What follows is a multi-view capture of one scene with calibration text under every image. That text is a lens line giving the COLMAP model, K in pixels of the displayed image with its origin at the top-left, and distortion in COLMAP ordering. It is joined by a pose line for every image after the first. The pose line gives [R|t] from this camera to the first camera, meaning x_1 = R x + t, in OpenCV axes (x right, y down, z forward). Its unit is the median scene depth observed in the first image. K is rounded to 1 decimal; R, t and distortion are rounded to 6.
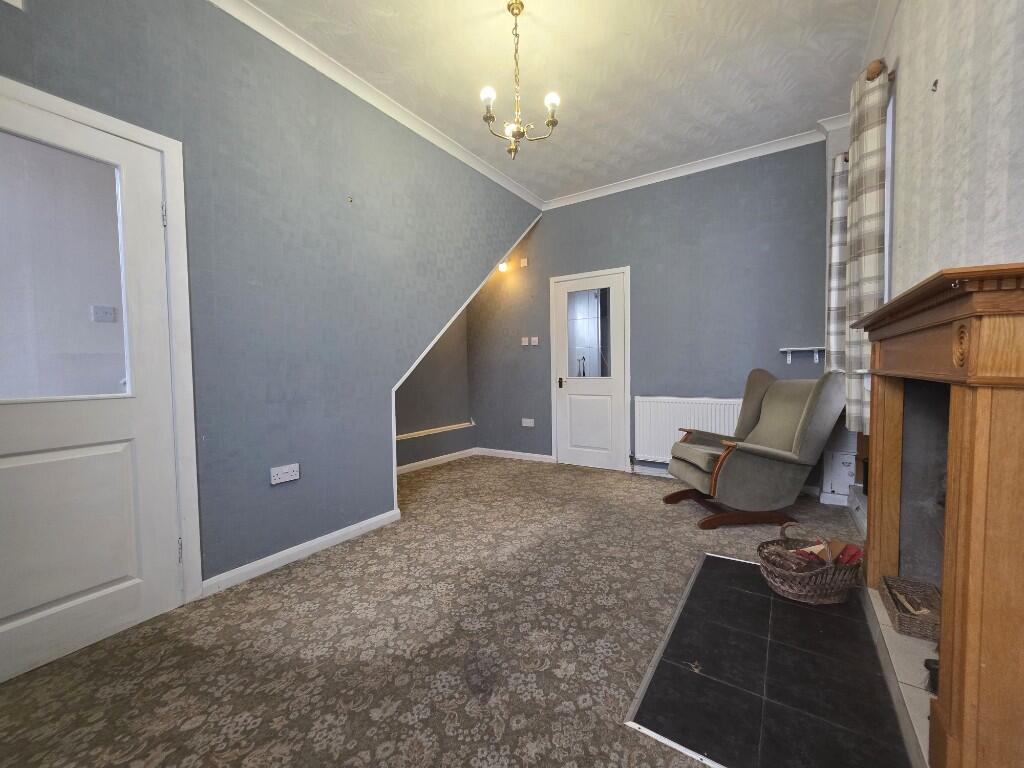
lens RADIAL K [[418.9, 0, 512.0], [0, 418.9, 384.0], [0, 0, 1]] dist [-0.001149, -0.000169]
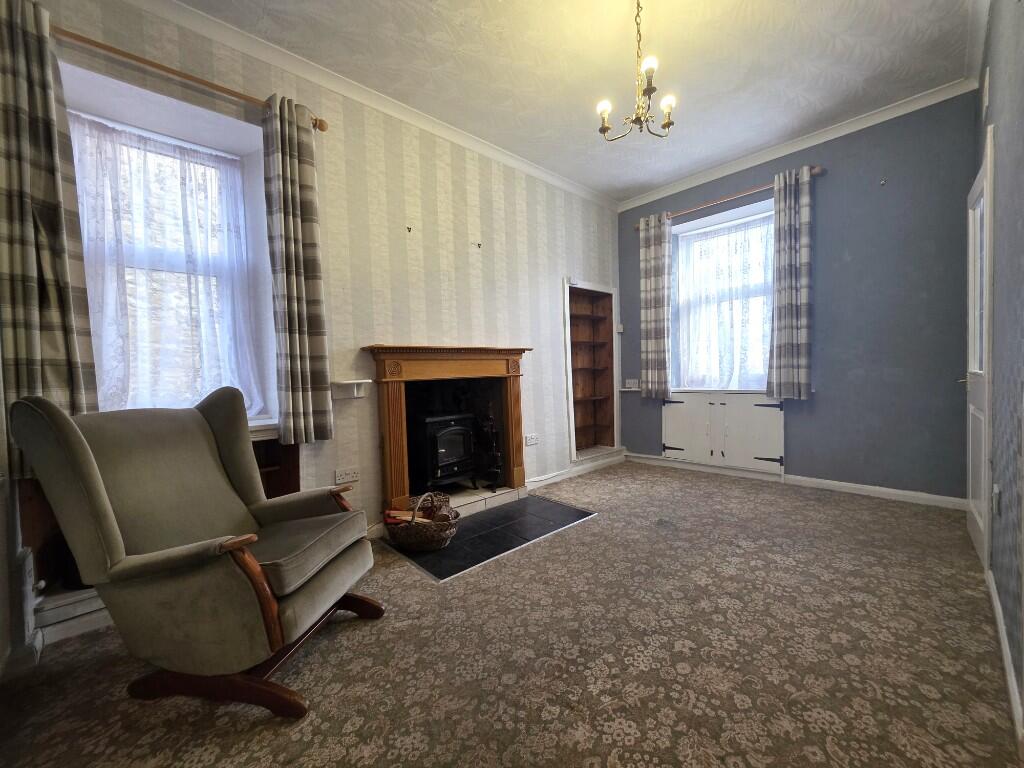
lens RADIAL K [[418.9, 0, 512.0], [0, 418.9, 384.0], [0, 0, 1]] dist [-0.001149, -0.000169]
pose [[-0.972686, 0.035645, 0.229374, 0.109920], [0.052122, 0.996445, 0.066183, -0.084498], [-0.226199, 0.076331, -0.971086, 2.210234]]
